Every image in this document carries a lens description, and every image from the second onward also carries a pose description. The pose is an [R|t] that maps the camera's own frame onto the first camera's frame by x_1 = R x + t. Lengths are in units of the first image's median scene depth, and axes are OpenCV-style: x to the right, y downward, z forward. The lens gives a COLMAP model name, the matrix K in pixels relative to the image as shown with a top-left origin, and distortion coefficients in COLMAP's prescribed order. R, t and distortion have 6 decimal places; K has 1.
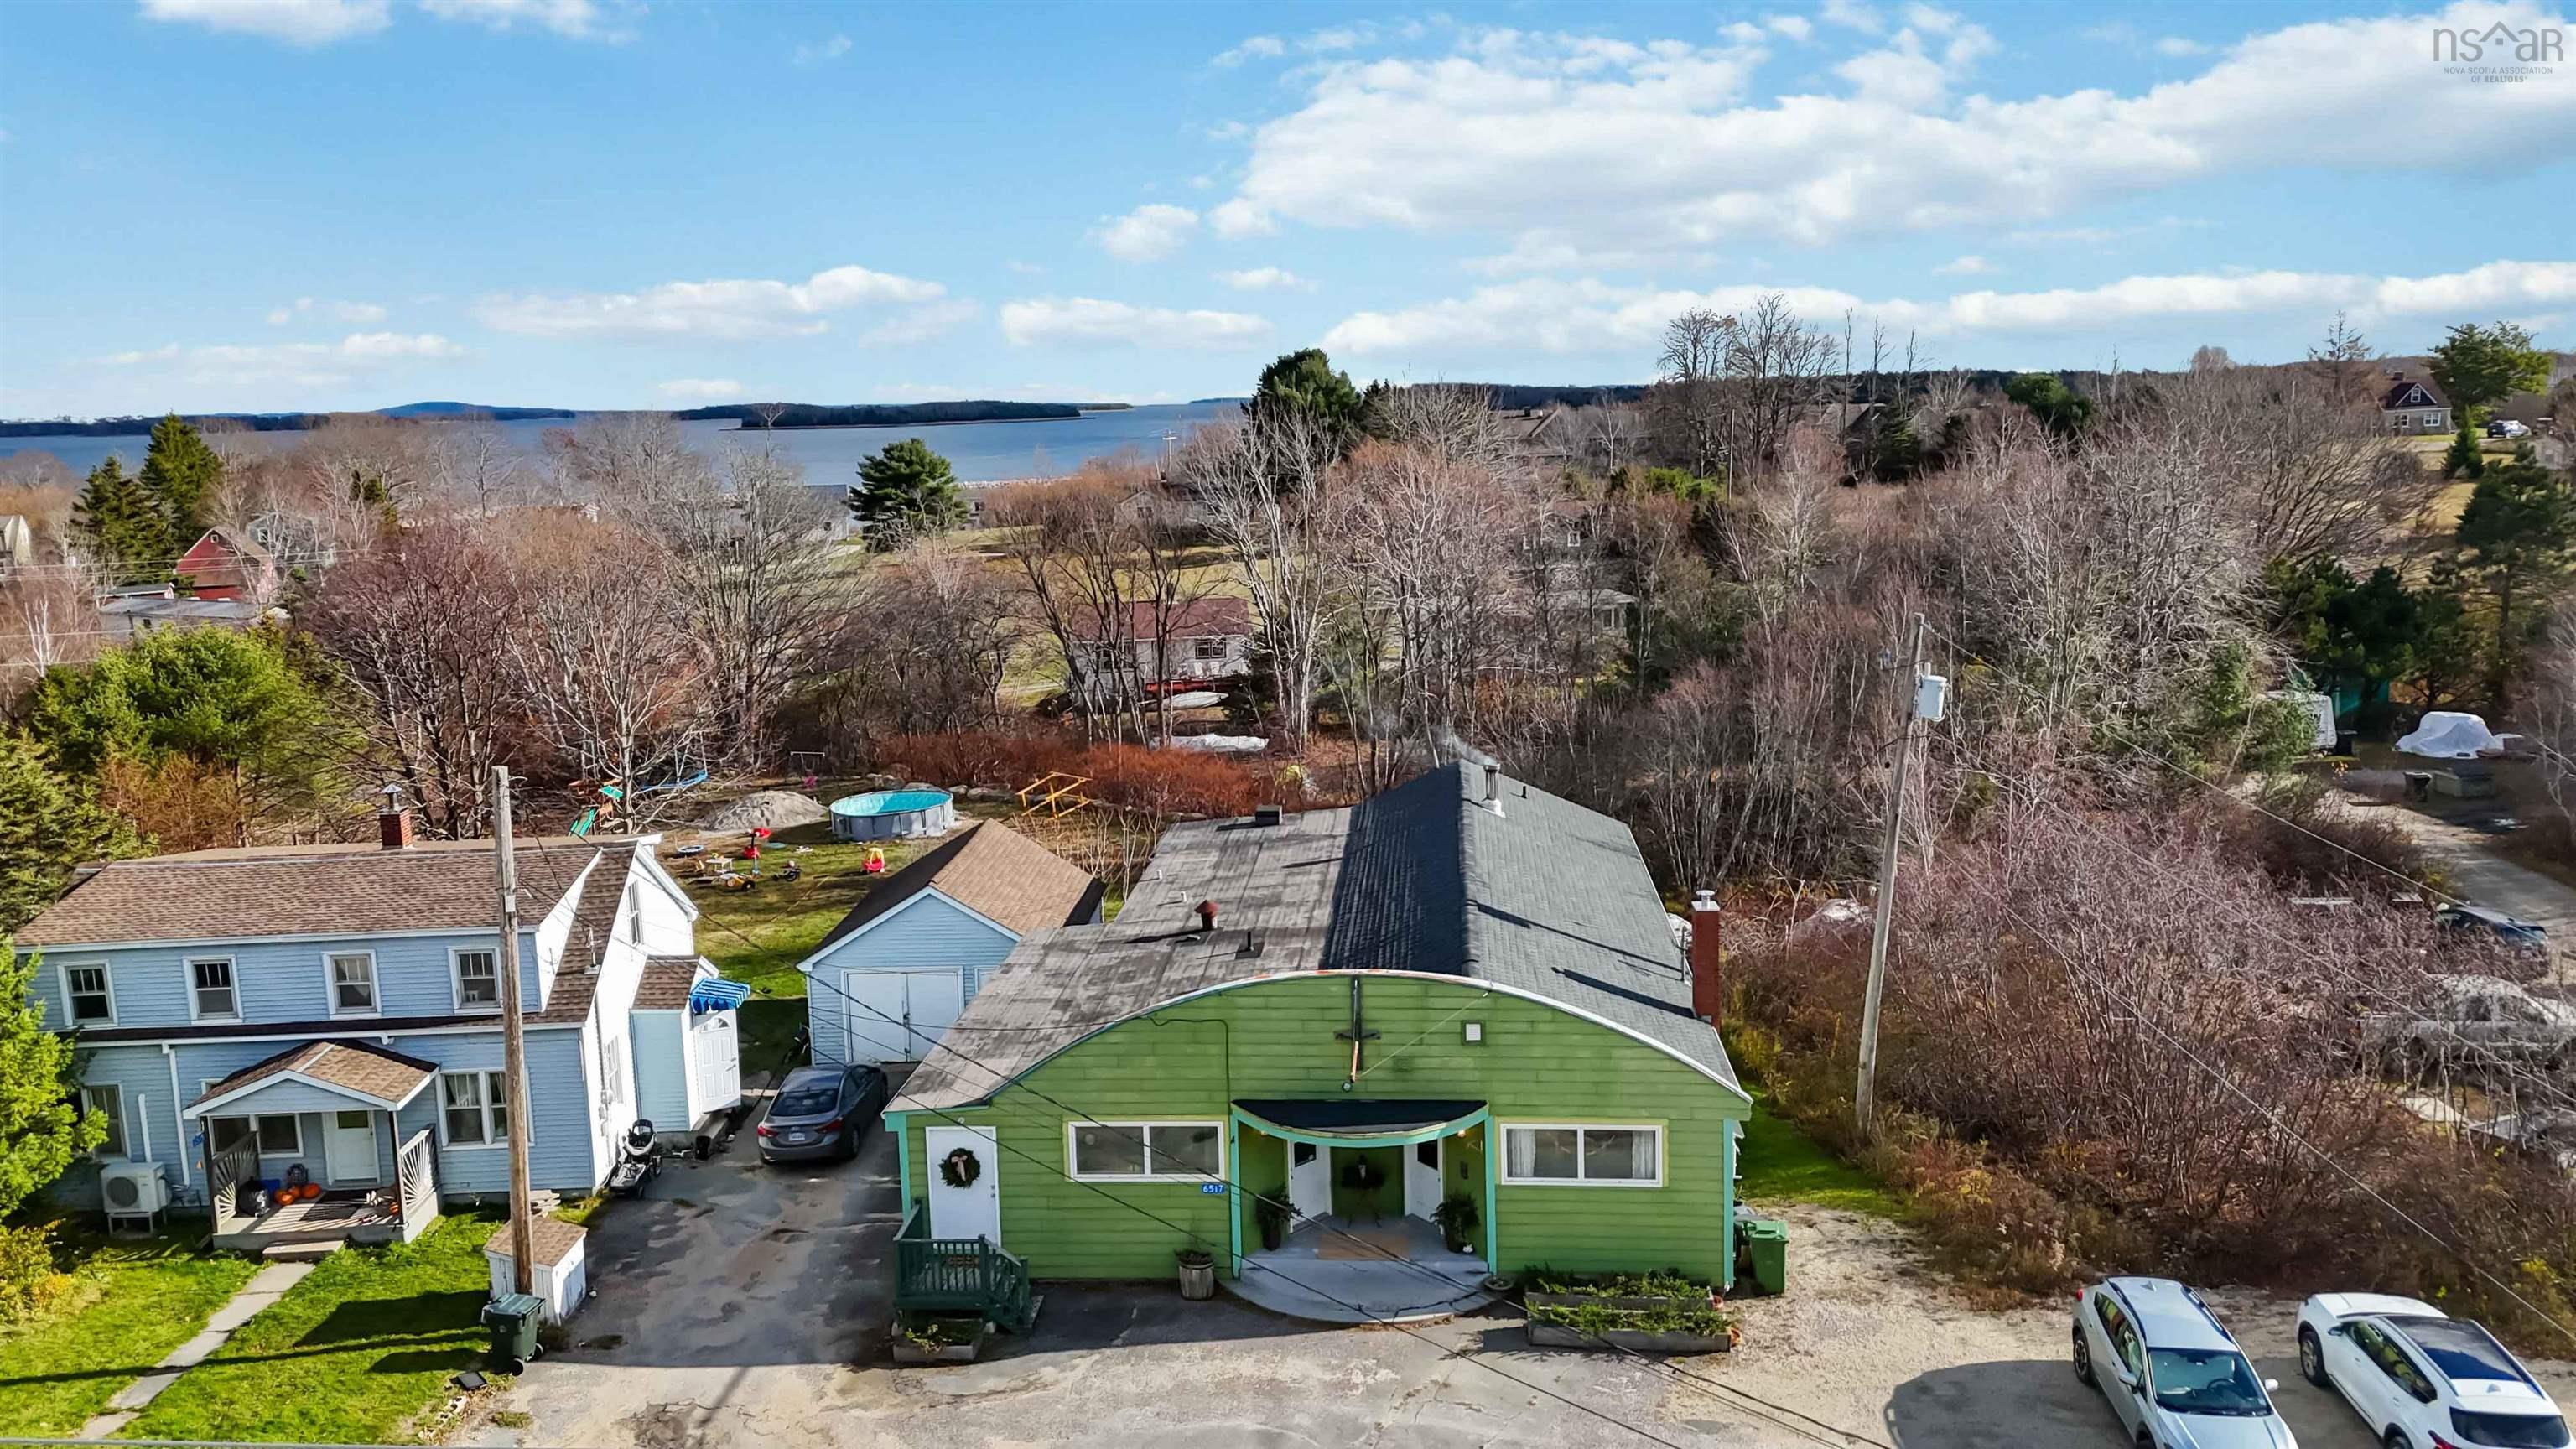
lens RADIAL K [[1884.6, 0, 1288.0], [0, 1884.6, 724.5], [0, 0, 1]] dist [0.099485, -0.093636]
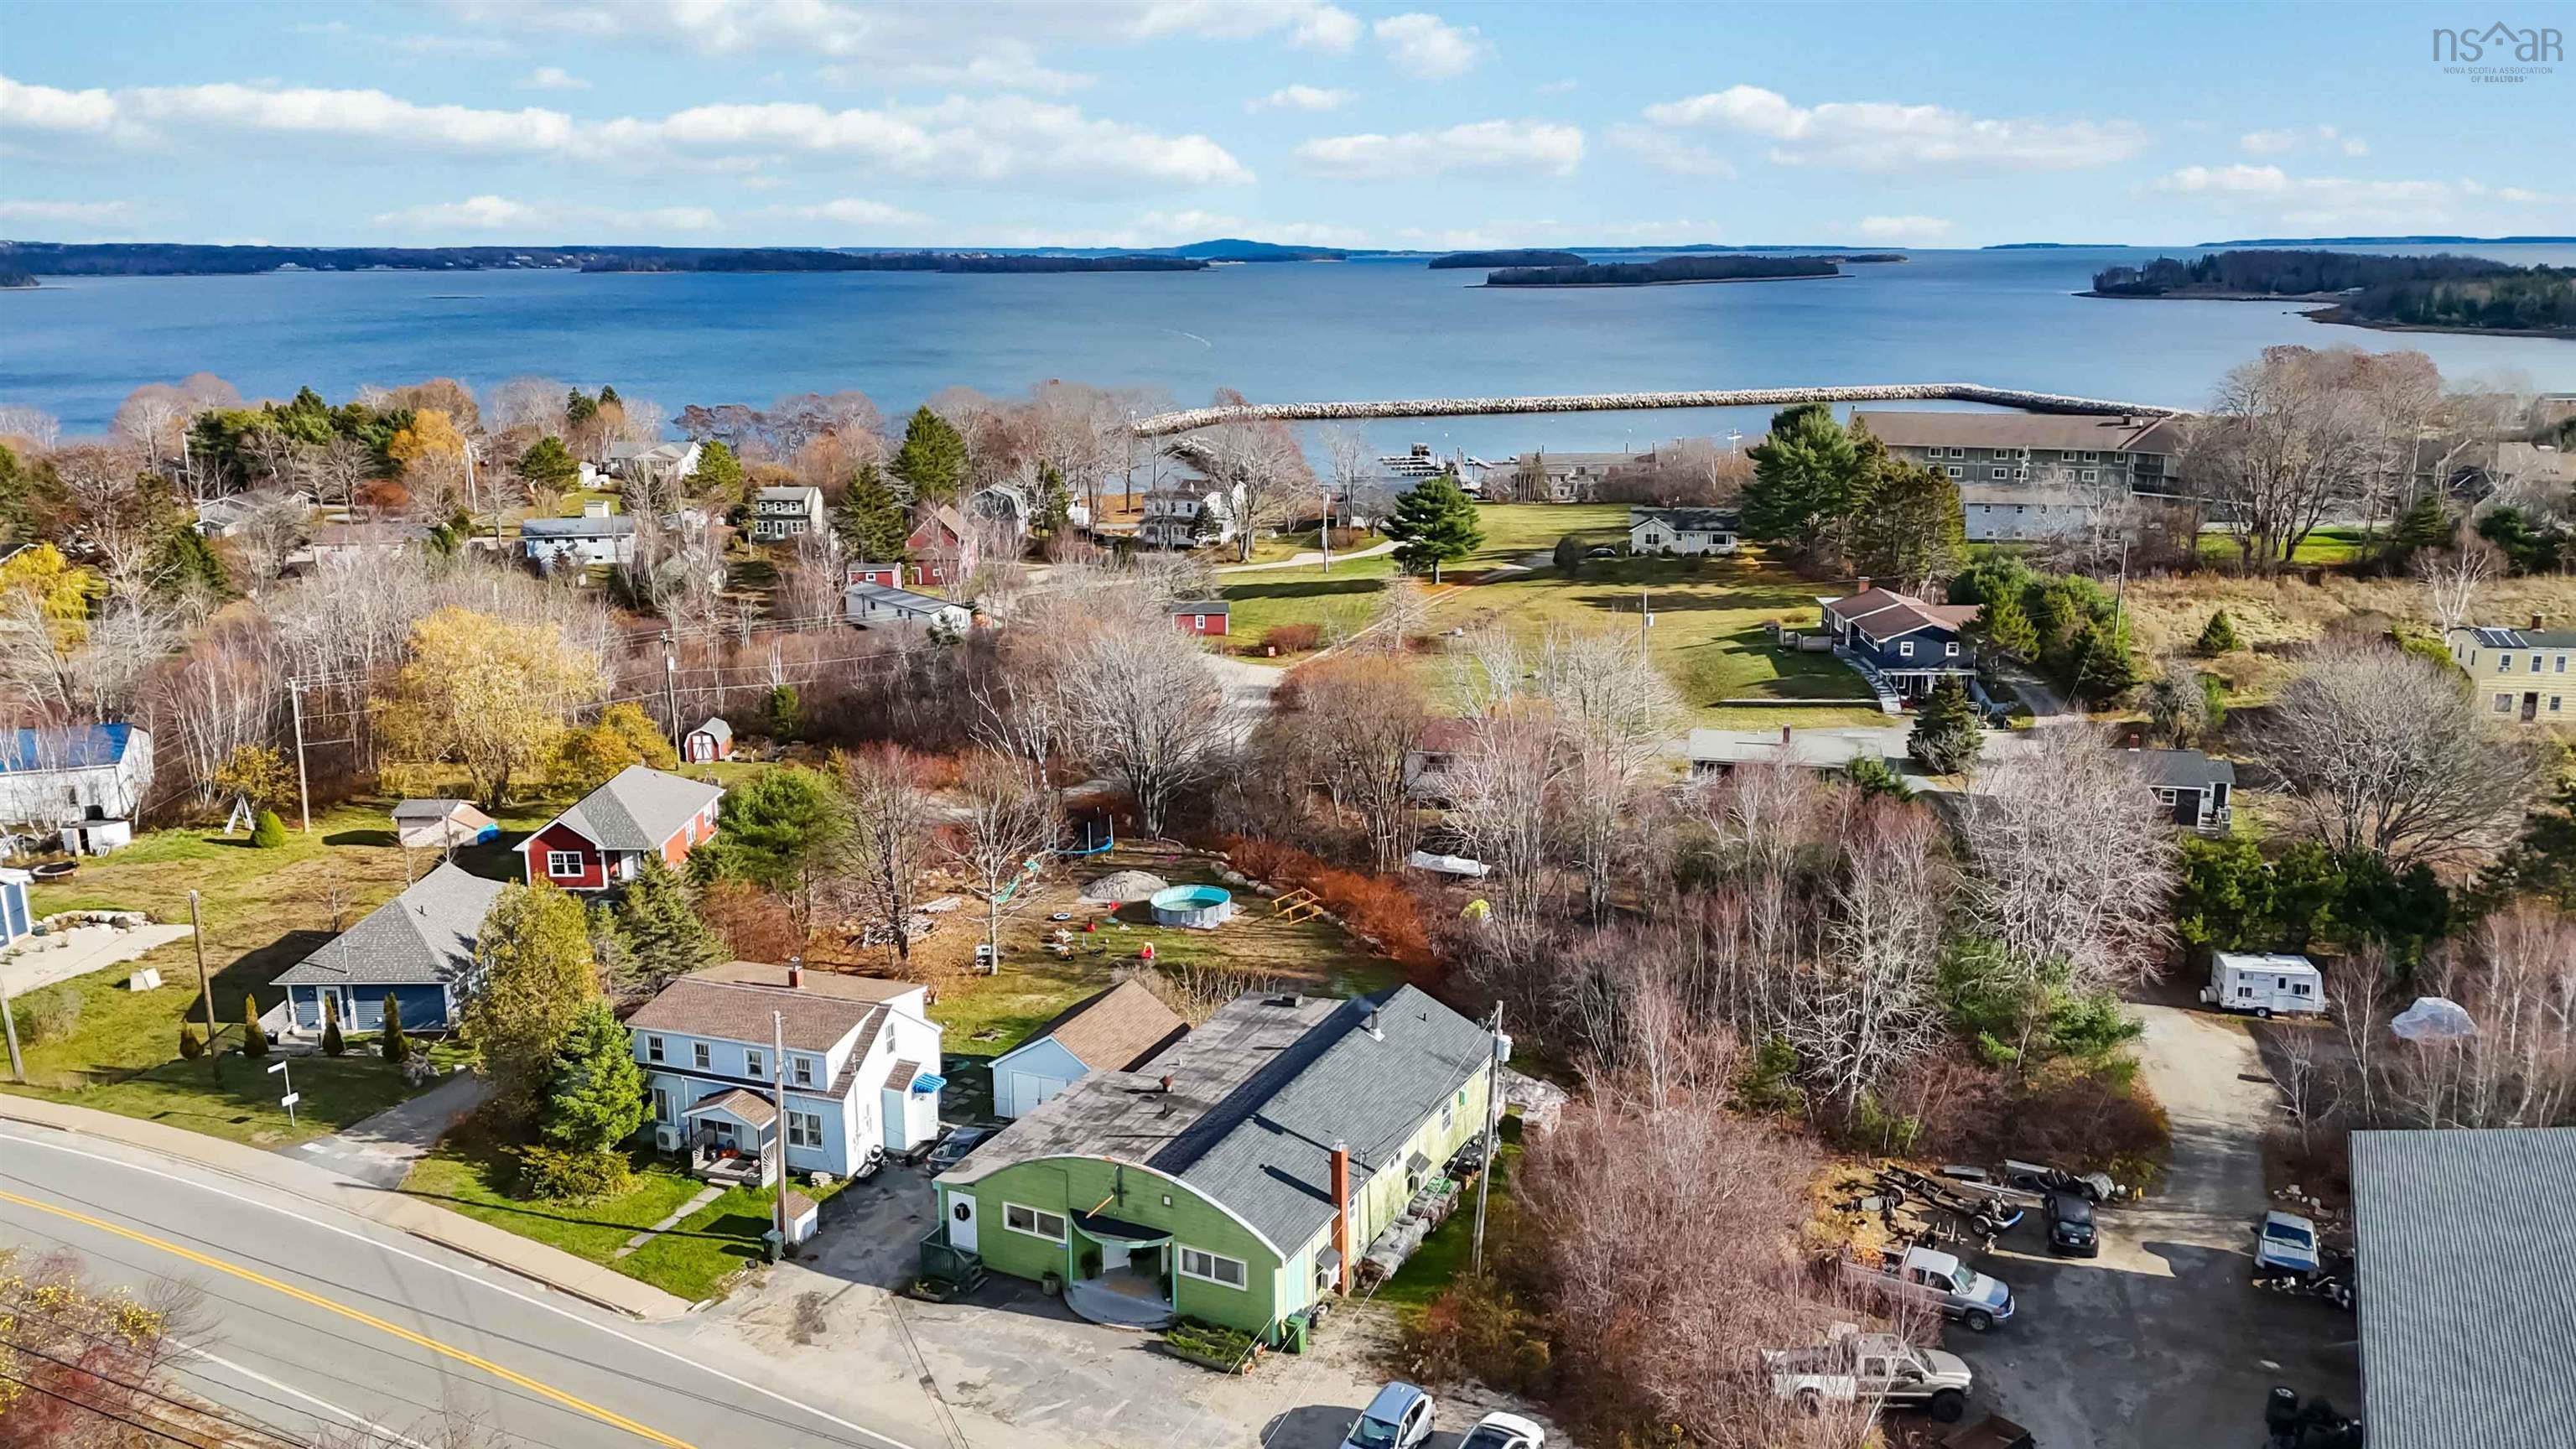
lens RADIAL K [[1937.7, 0, 1288.0], [0, 1937.7, 724.5], [0, 0, 1]] dist [0.081714, -0.057563]
pose [[0.926187, 0.109436, -0.360833, 0.842196], [-0.082106, 0.992527, 0.090272, -0.504921], [0.368015, -0.053982, 0.928251, -0.820114]]
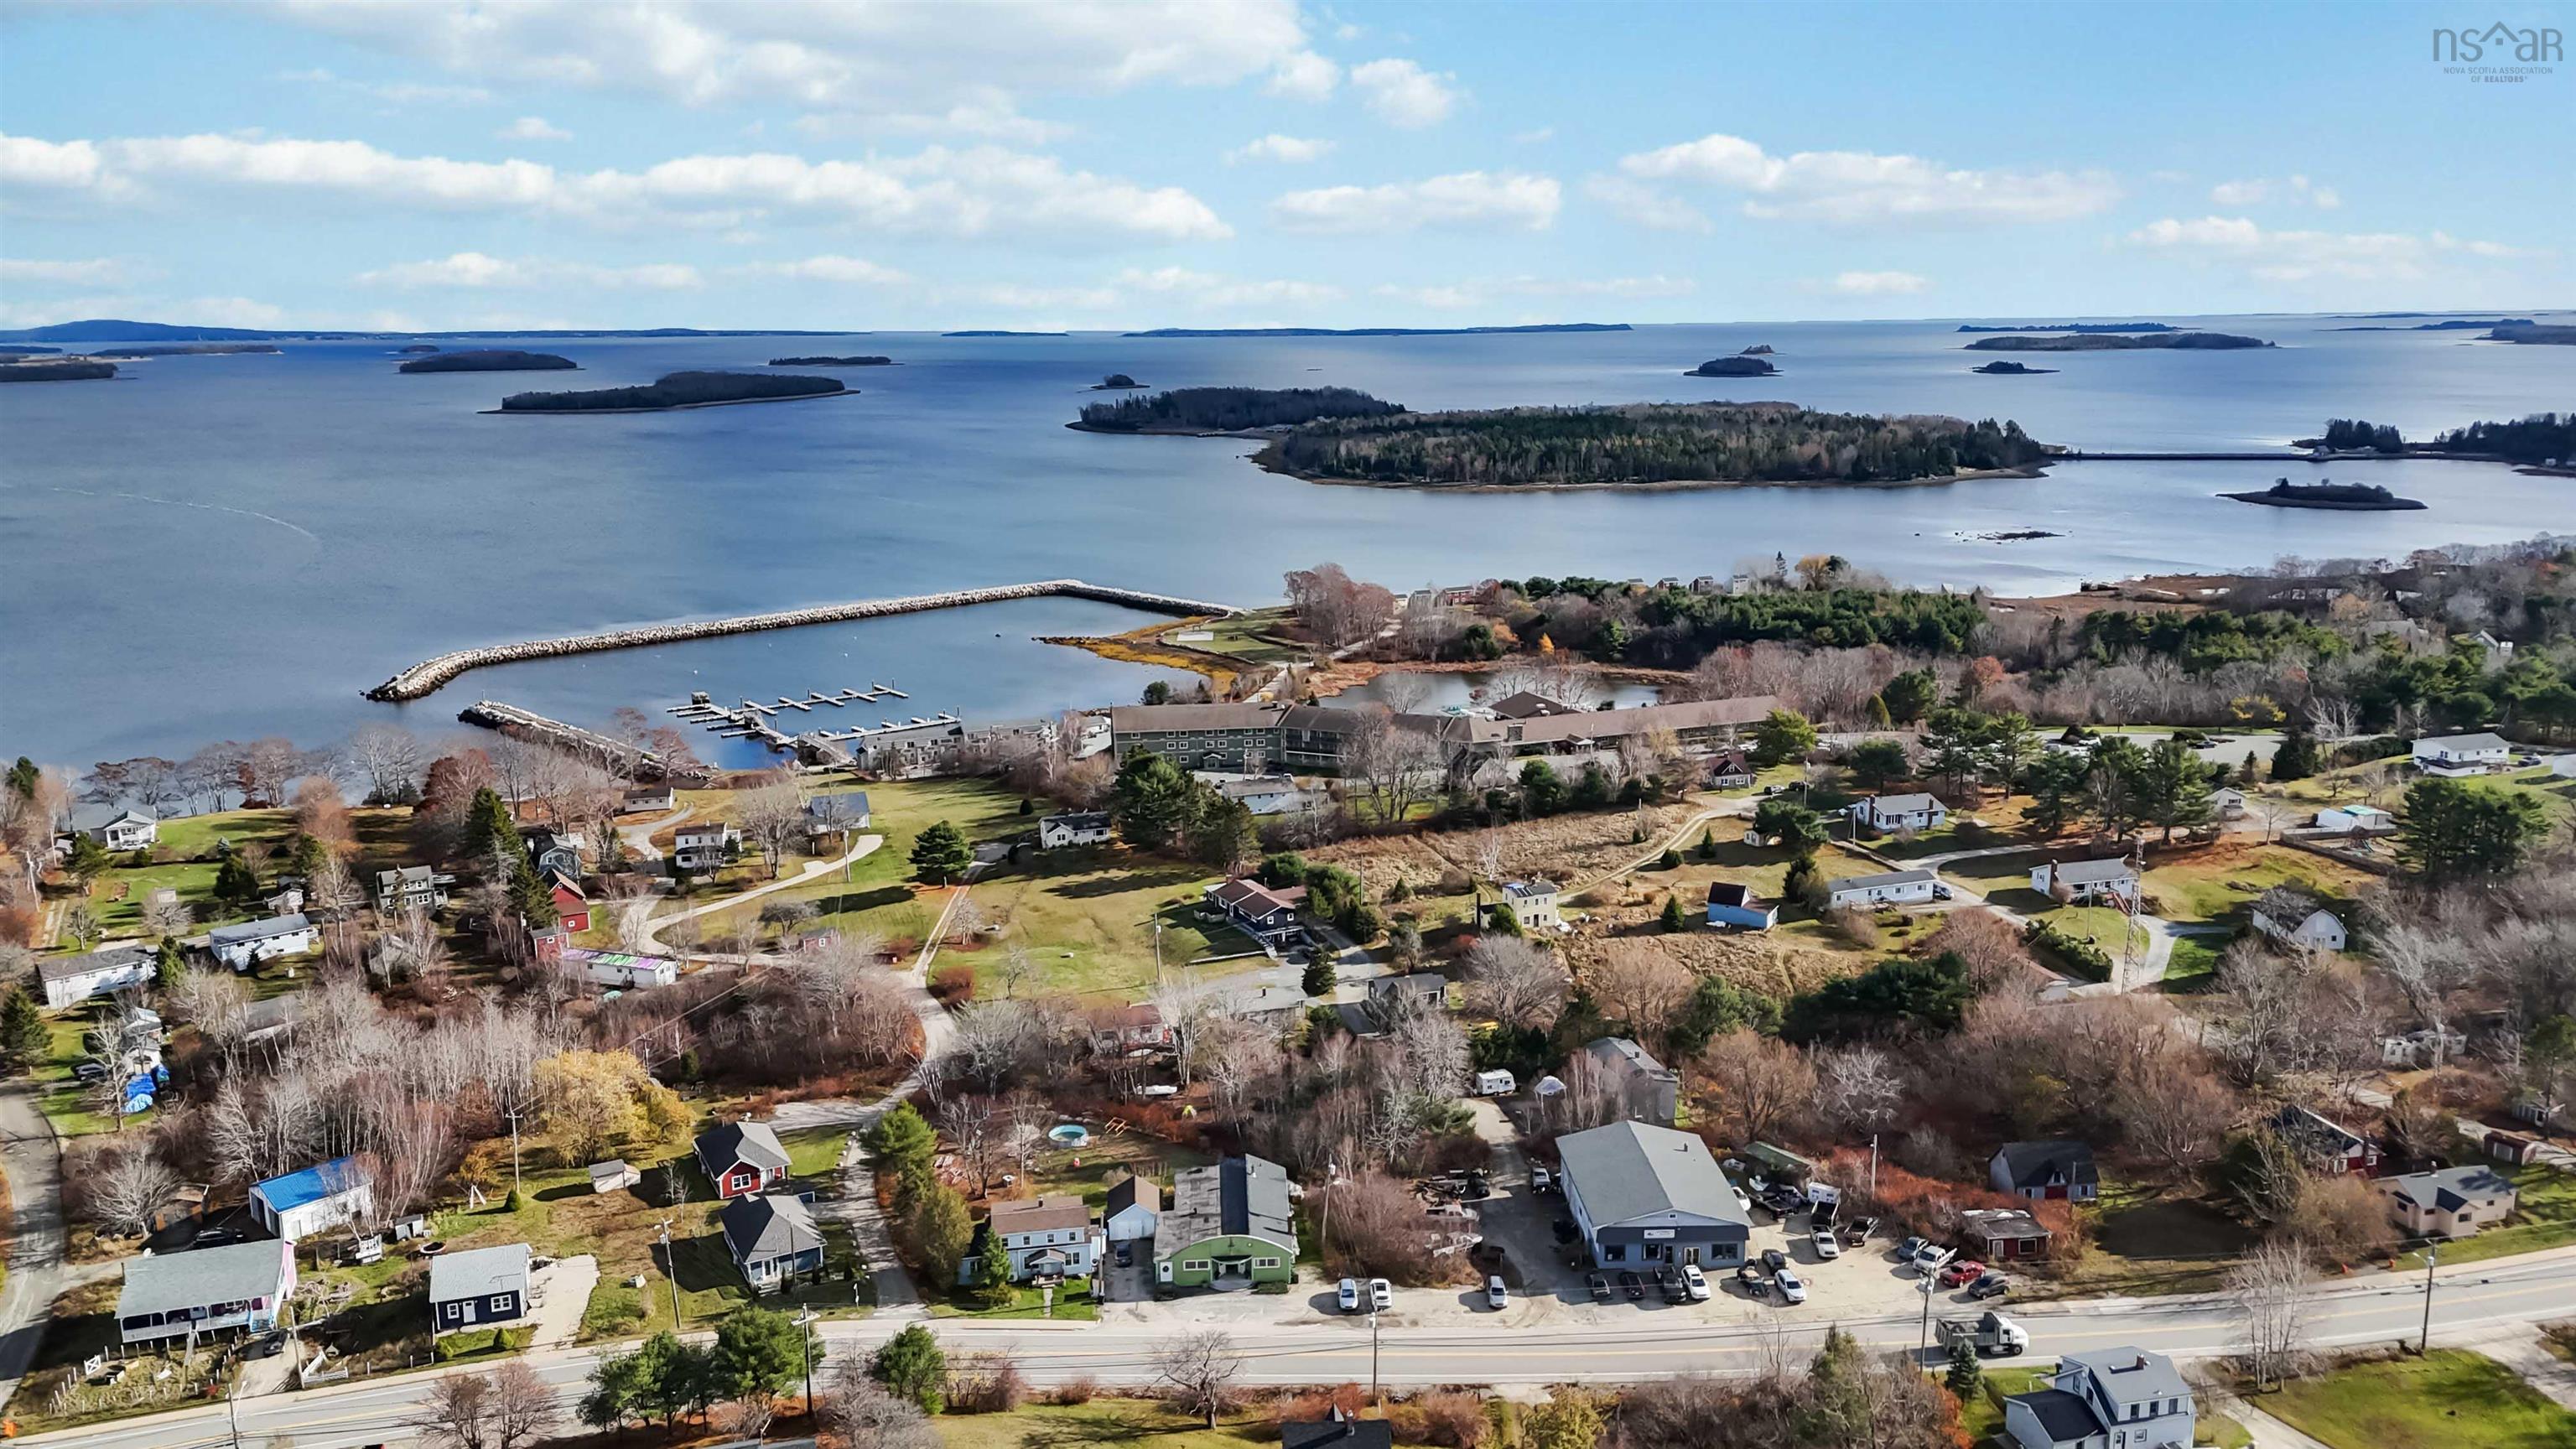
lens RADIAL K [[1937.7, 0, 1288.0], [0, 1937.7, 724.5], [0, 0, 1]] dist [0.081714, -0.057563]
pose [[0.992310, -0.011133, 0.123275, -0.496952], [0.006634, 0.999299, 0.036843, -1.614797], [-0.123599, -0.035742, 0.991688, -4.816552]]
